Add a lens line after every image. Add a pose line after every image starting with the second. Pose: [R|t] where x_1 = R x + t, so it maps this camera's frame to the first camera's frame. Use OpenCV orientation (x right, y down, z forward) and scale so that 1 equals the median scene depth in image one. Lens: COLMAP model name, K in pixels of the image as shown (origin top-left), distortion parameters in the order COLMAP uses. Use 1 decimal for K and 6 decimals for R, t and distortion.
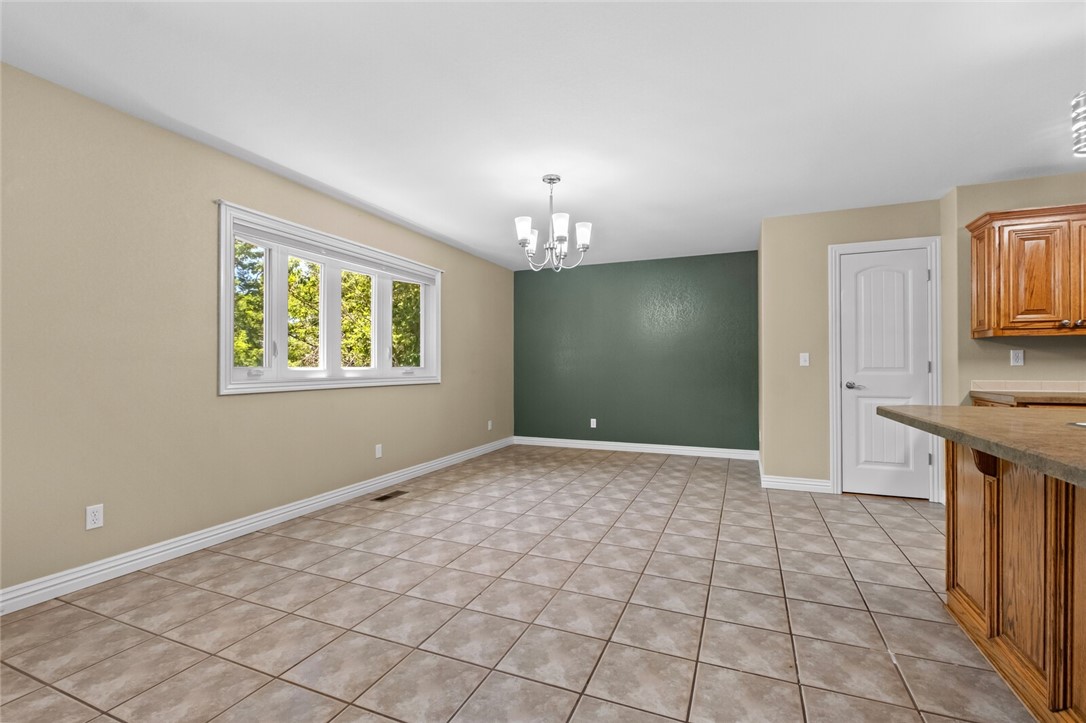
lens RADIAL K [[471.5, 0, 547.9], [0, 471.5, 362.2], [0, 0, 1]] dist [0.001648, -0.003664]
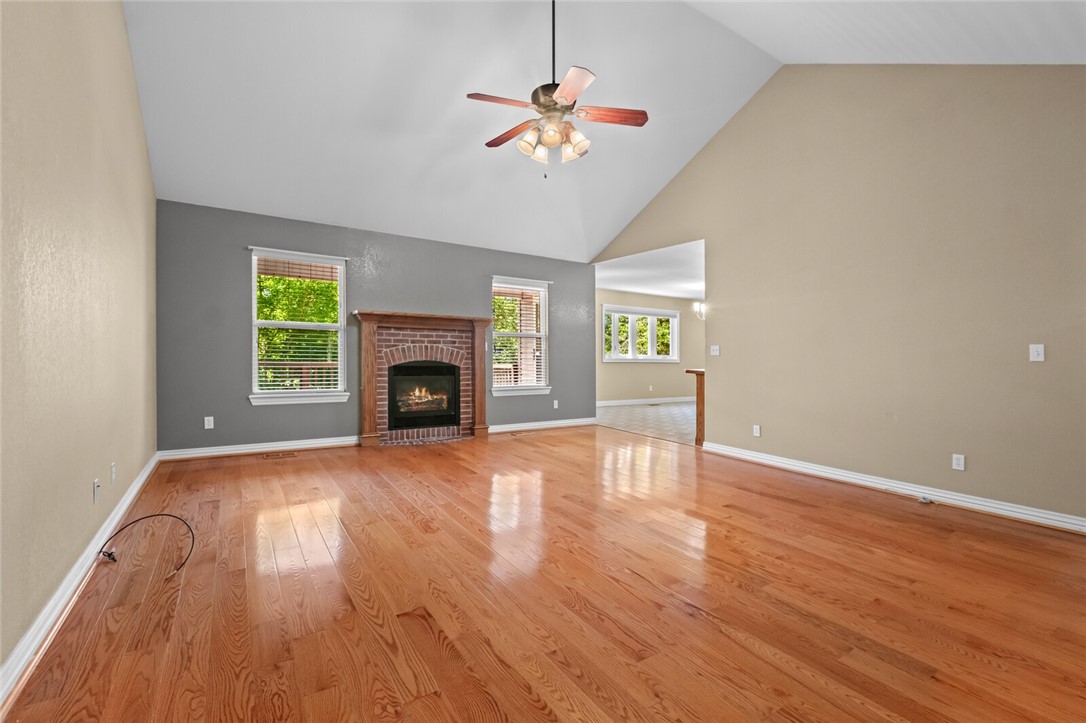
lens RADIAL K [[471.5, 0, 541.8], [0, 471.5, 353.7], [0, 0, 1]] dist [0.001648, -0.003664]
pose [[0.823890, 0.013873, -0.566580, 0.776588], [-0.009148, 0.999896, 0.011181, -0.024621], [0.566676, -0.004028, 0.823931, -1.854481]]
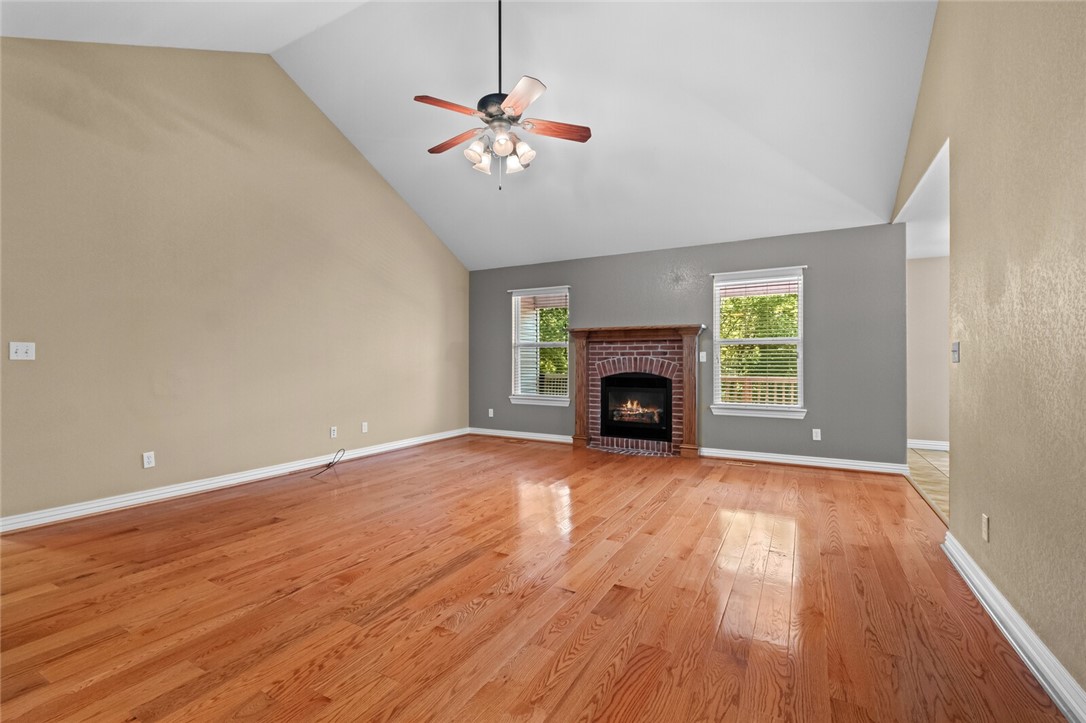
lens RADIAL K [[471.5, 0, 547.7], [0, 471.5, 368.7], [0, 0, 1]] dist [0.001648, -0.003664]
pose [[-0.106451, 0.009925, -0.994268, 1.225169], [0.008950, 0.999919, 0.009023, -0.008596], [0.994278, -0.007938, -0.106531, -0.795814]]
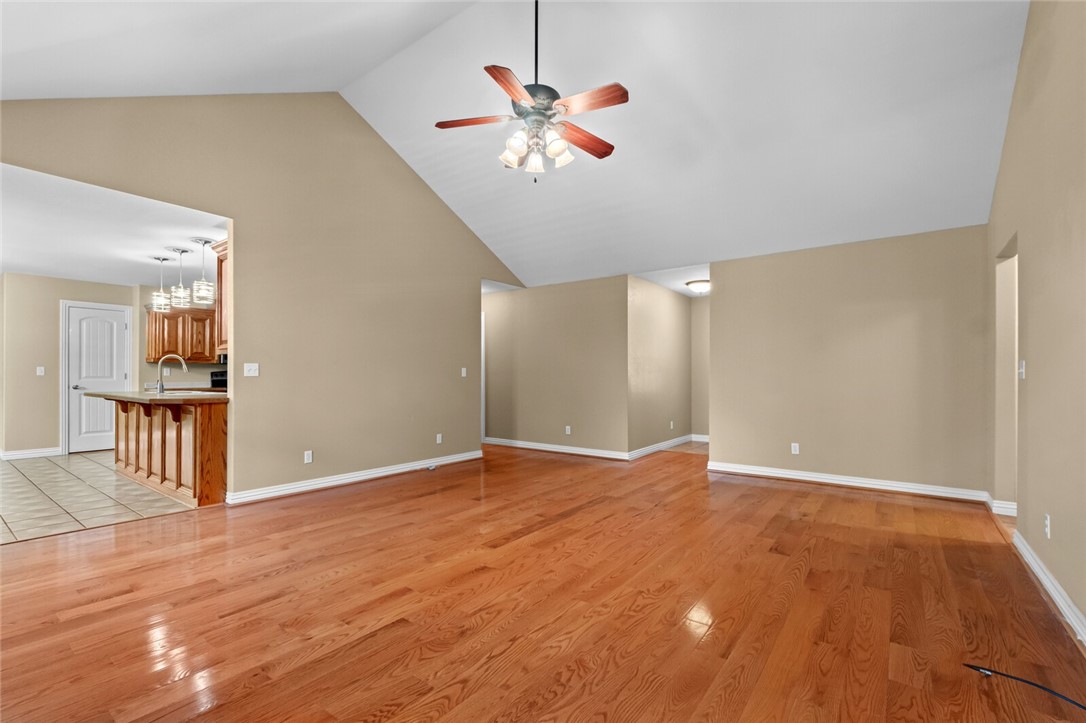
lens RADIAL K [[471.5, 0, 535.6], [0, 471.5, 375.4], [0, 0, 1]] dist [0.001648, -0.003664]
pose [[0.262619, 0.001386, 0.964899, -0.663644], [-0.013612, 0.999905, 0.002268, -0.021915], [-0.964804, -0.013730, 0.262612, -1.247076]]
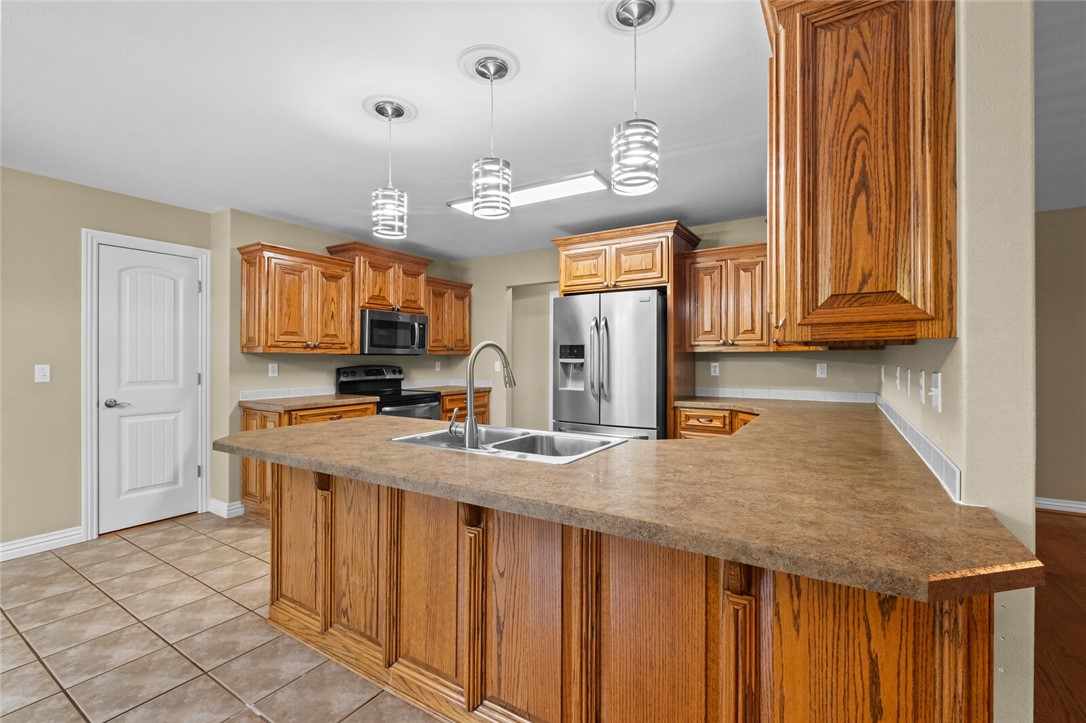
lens RADIAL K [[471.5, 0, 539.8], [0, 471.5, 359.5], [0, 0, 1]] dist [0.001648, -0.003664]
pose [[0.183192, 0.002321, 0.983074, -0.046988], [-0.003882, 0.999991, -0.001638, -0.038842], [-0.983069, -0.003517, 0.183199, 0.134762]]
